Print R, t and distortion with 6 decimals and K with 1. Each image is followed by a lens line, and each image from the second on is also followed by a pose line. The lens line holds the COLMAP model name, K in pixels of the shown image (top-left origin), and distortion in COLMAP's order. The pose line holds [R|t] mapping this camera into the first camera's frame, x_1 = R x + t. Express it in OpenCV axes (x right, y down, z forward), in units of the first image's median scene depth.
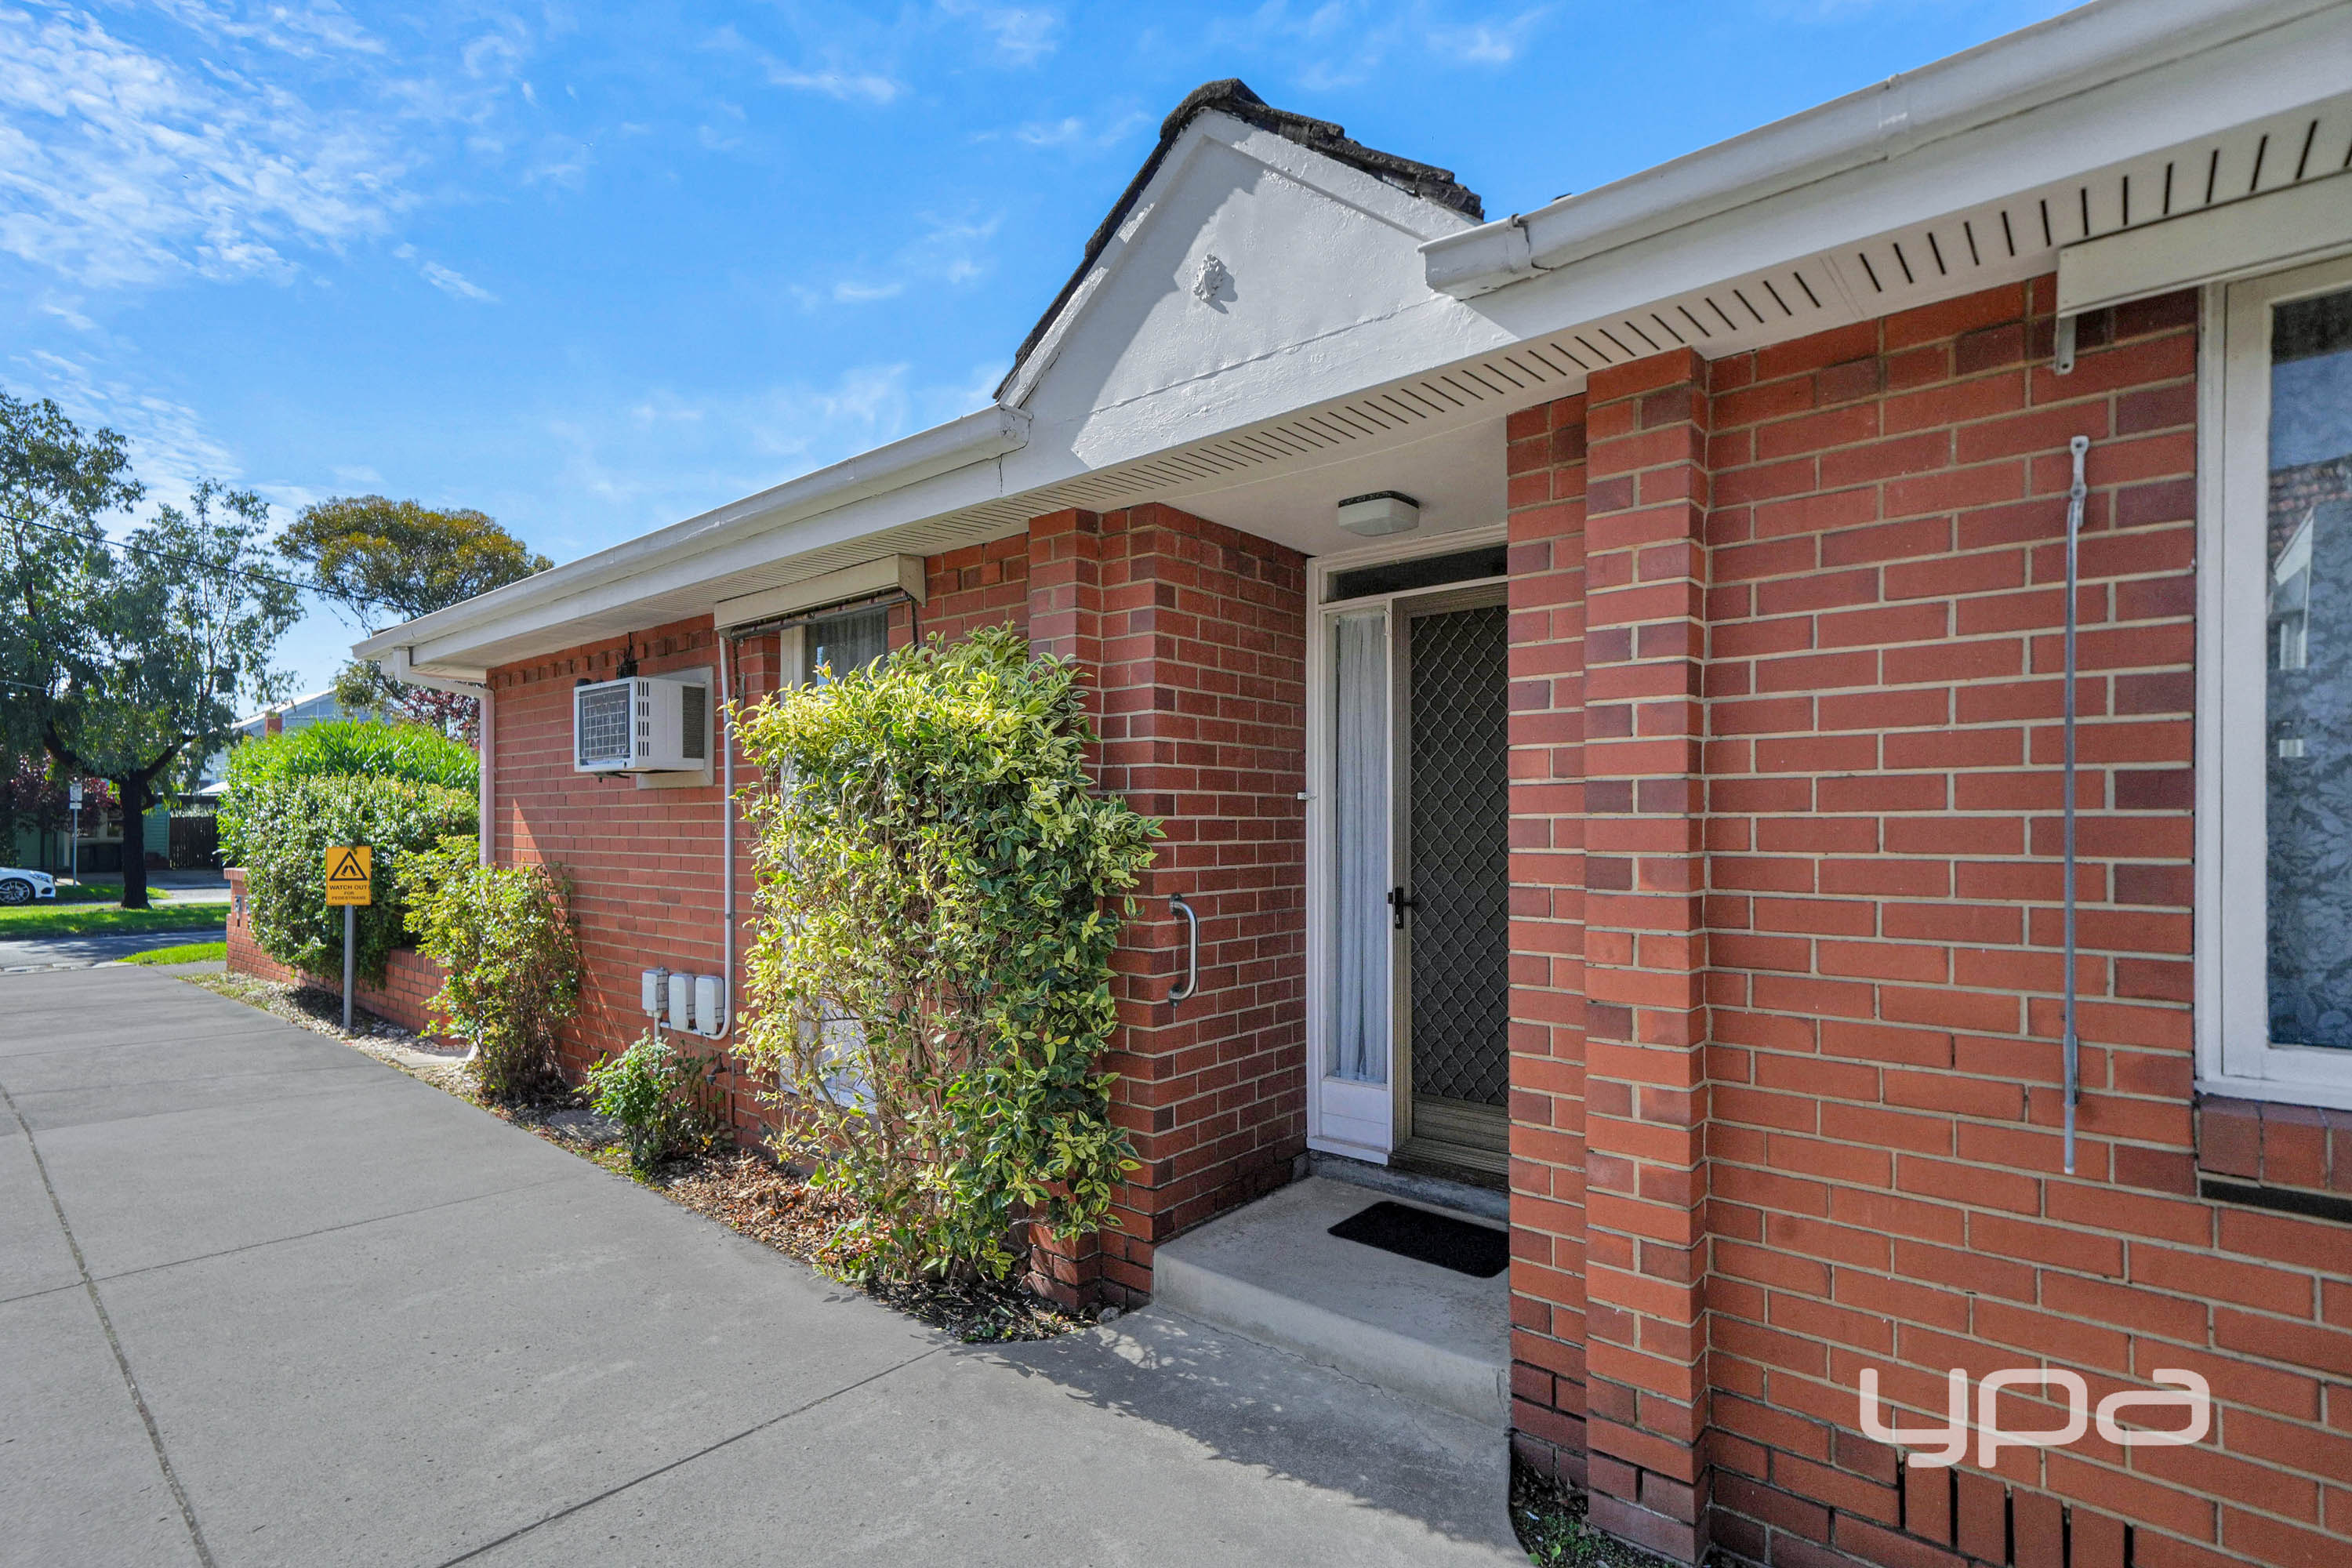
lens RADIAL K [[1104.0, 0, 1169.5], [0, 1104.0, 811.2], [0, 0, 1]] dist [0.012814, 0.000283]
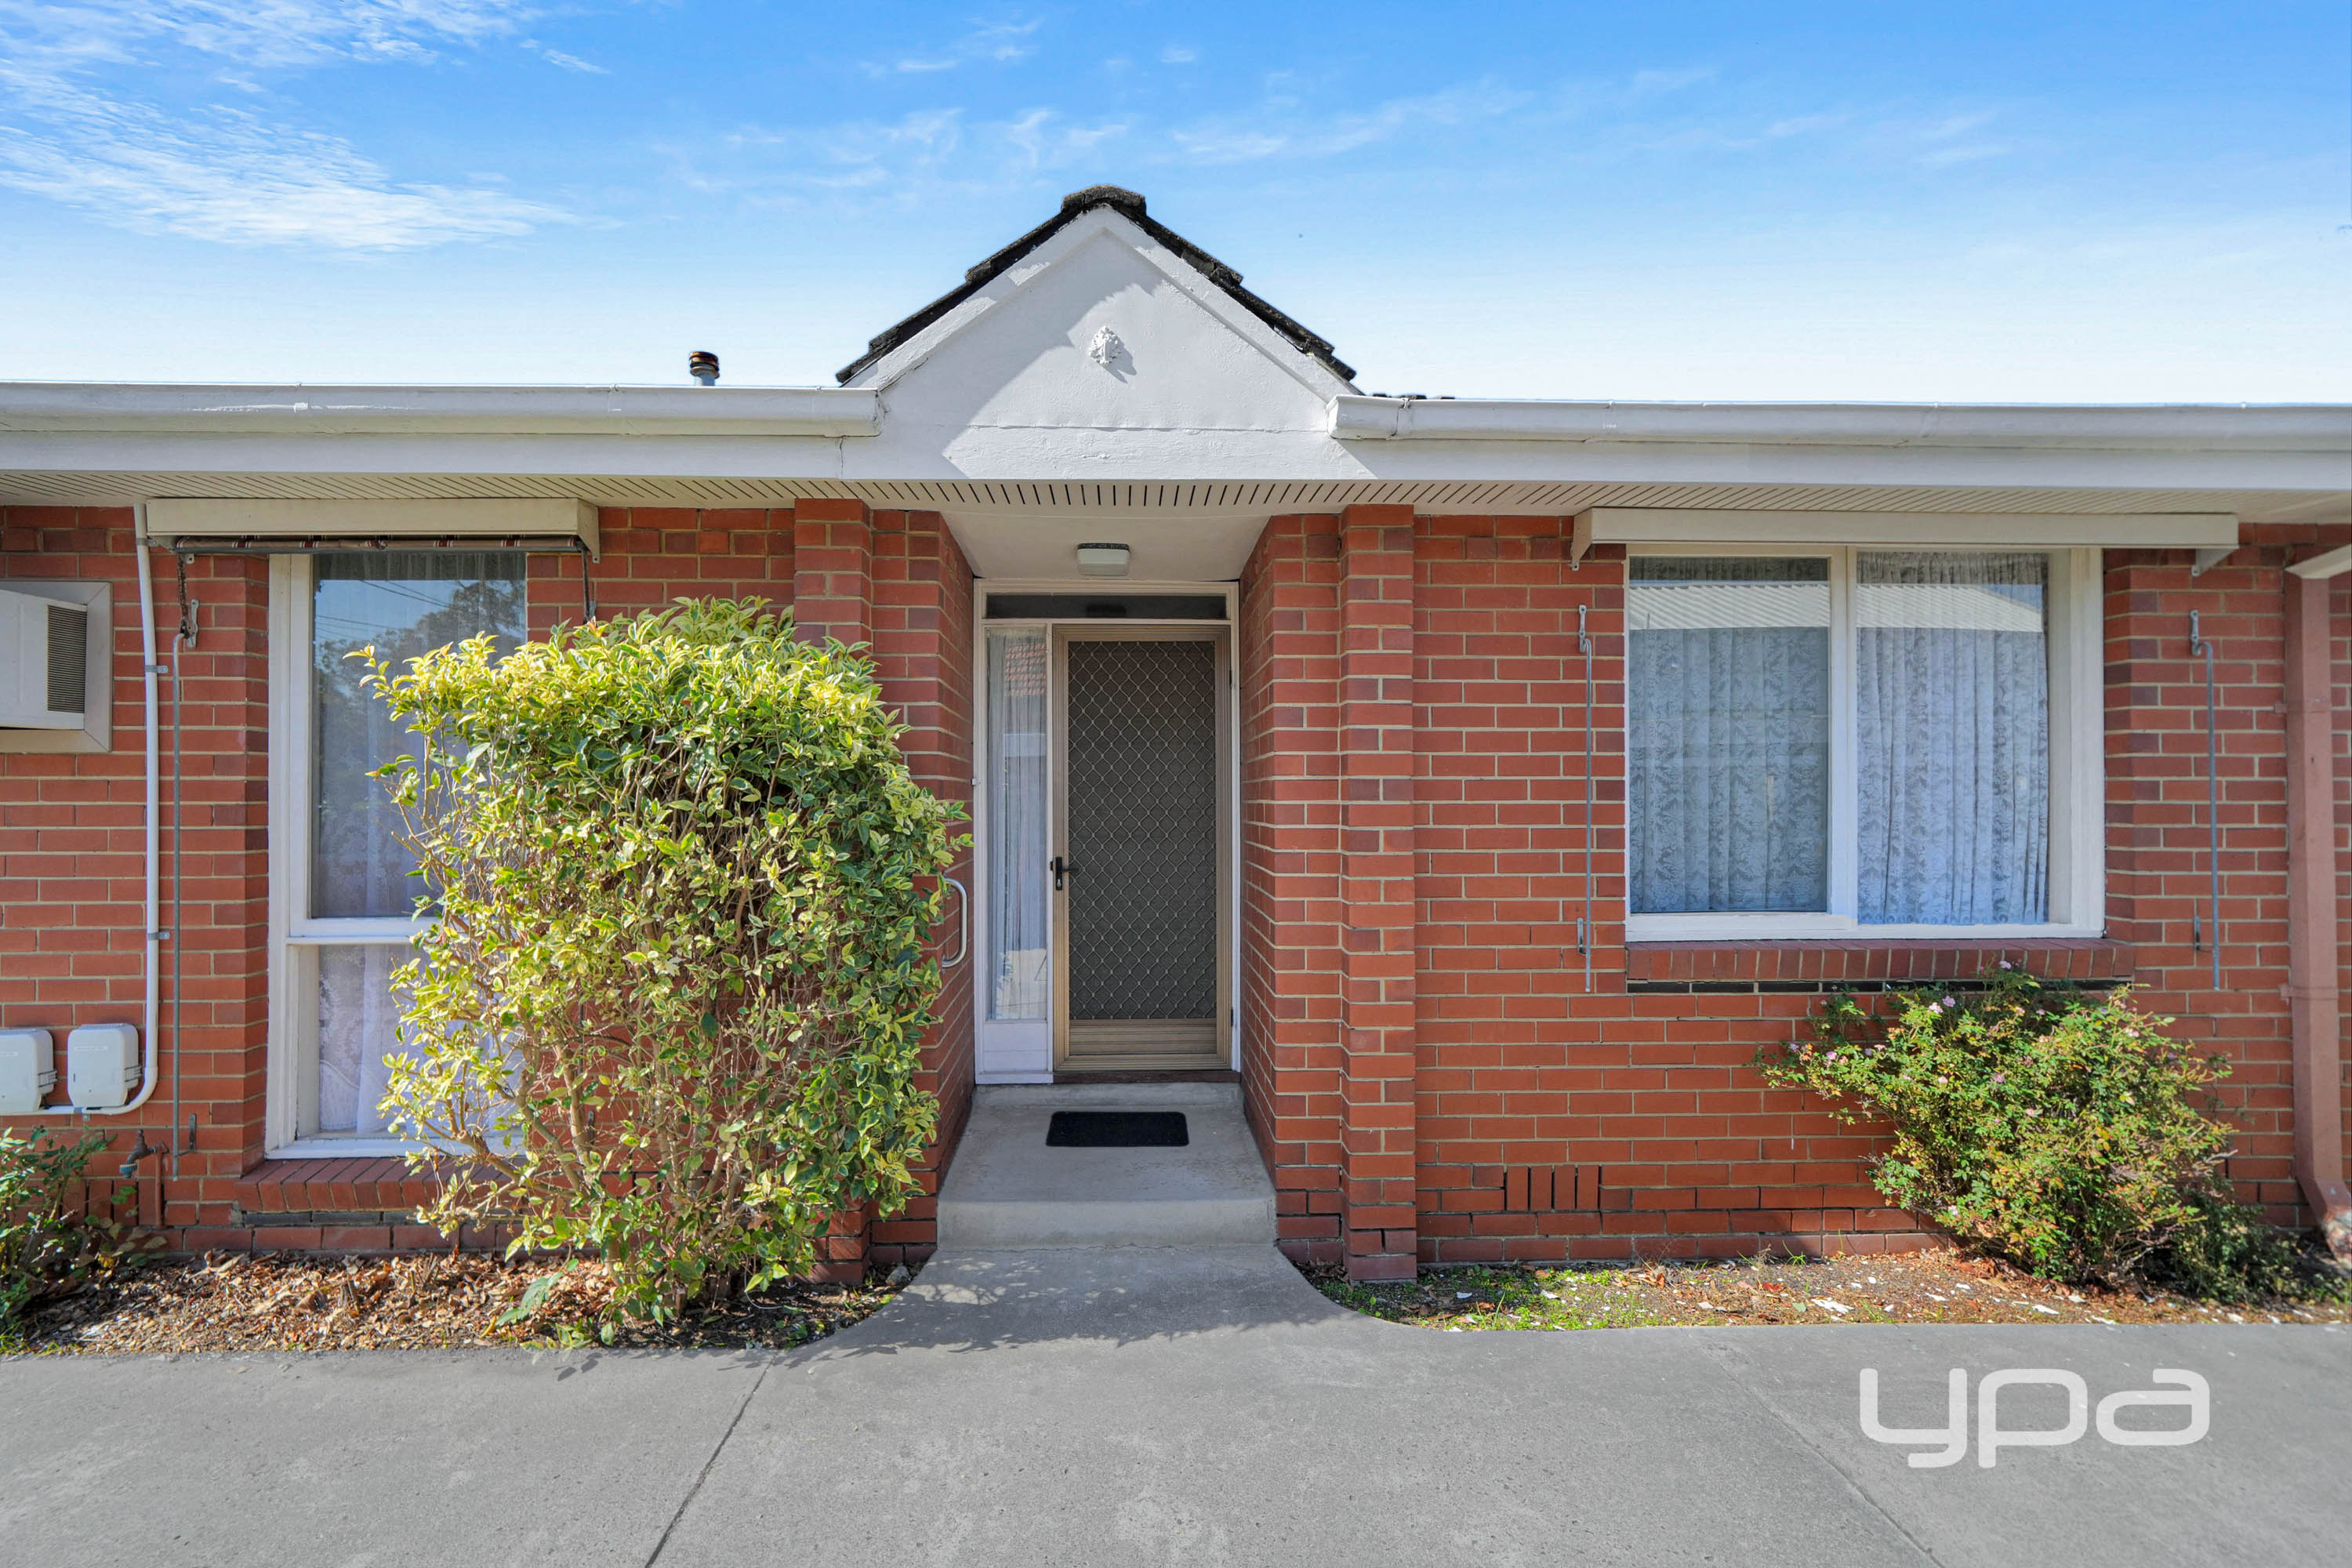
lens RADIAL K [[897.1, 0, 1176.0], [0, 897.1, 784.0], [0, 0, 1]] dist [-0.009002, 0.003469]
pose [[0.745250, 0.012174, 0.666674, -0.513018], [-0.008193, 0.999925, -0.009101, -0.006848], [-0.666735, 0.001321, 0.745294, 0.227062]]
